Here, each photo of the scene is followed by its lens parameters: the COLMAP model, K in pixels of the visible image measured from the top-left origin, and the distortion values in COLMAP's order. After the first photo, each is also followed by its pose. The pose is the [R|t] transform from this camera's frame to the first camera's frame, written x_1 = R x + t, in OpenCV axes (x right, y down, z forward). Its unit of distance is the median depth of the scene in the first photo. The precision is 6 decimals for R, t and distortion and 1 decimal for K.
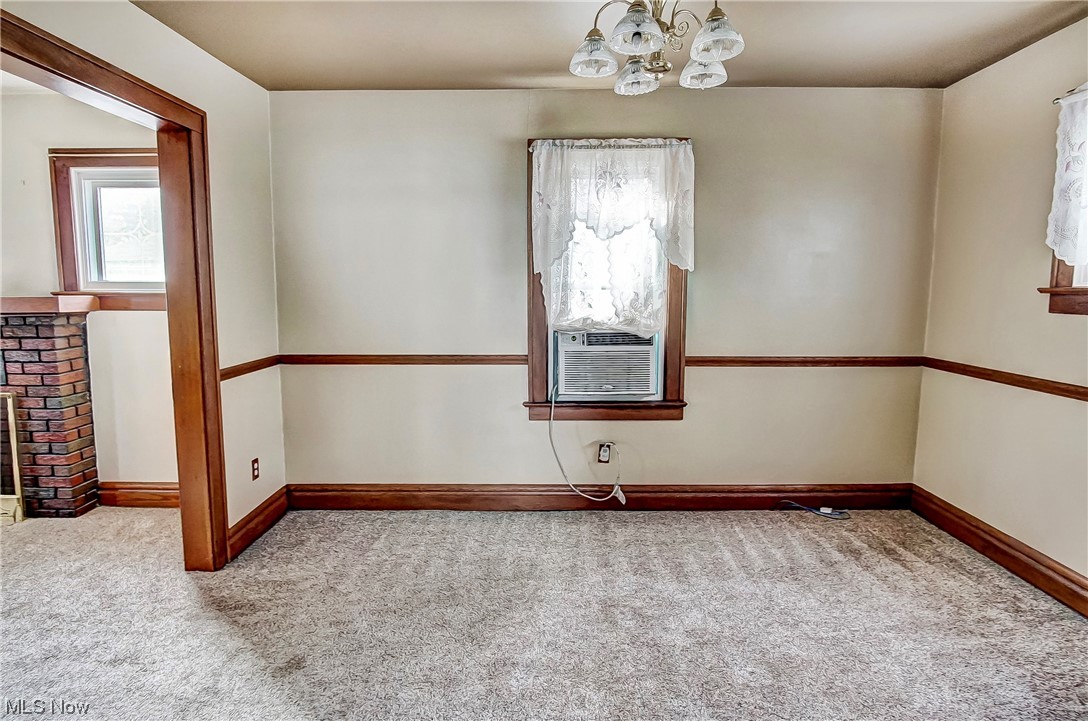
lens RADIAL K [[605.3, 0, 544.0], [0, 605.3, 360.5], [0, 0, 1]] dist [-0.019687, 0.000342]
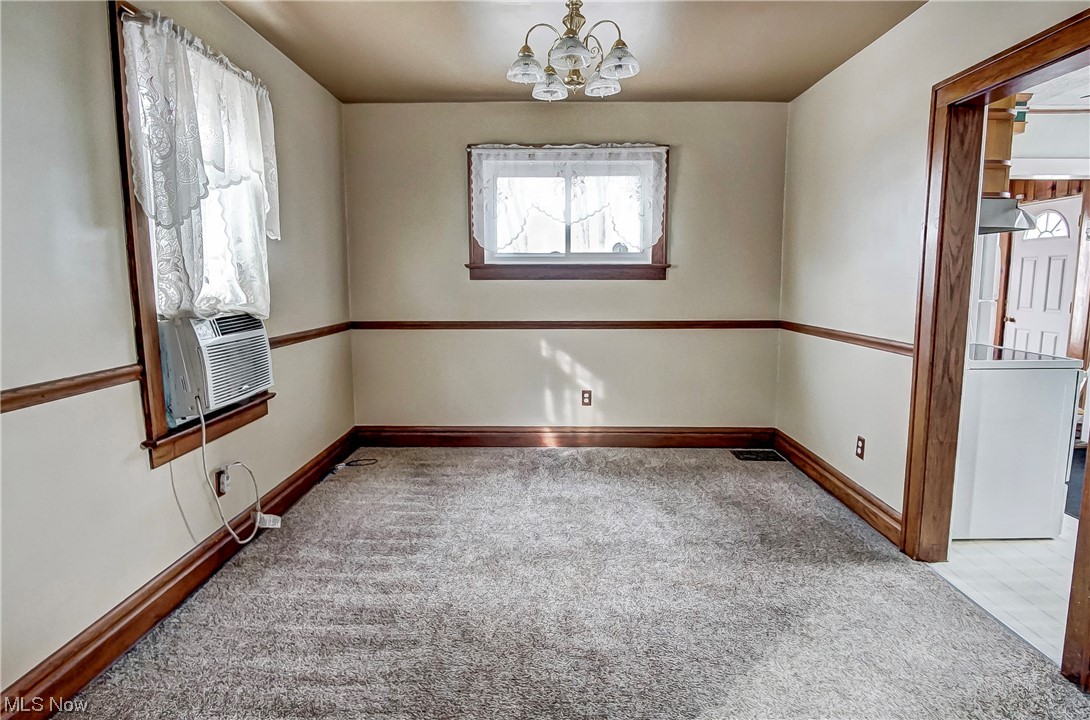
lens RADIAL K [[623.8, 0, 545.0], [0, 623.8, 360.0], [0, 0, 1]] dist [-0.004492, -0.000919]
pose [[0.002193, -0.128329, 0.991729, -0.662521], [0.122059, 0.984351, 0.127104, -0.043217], [-0.992520, 0.120770, 0.017823, 0.611063]]
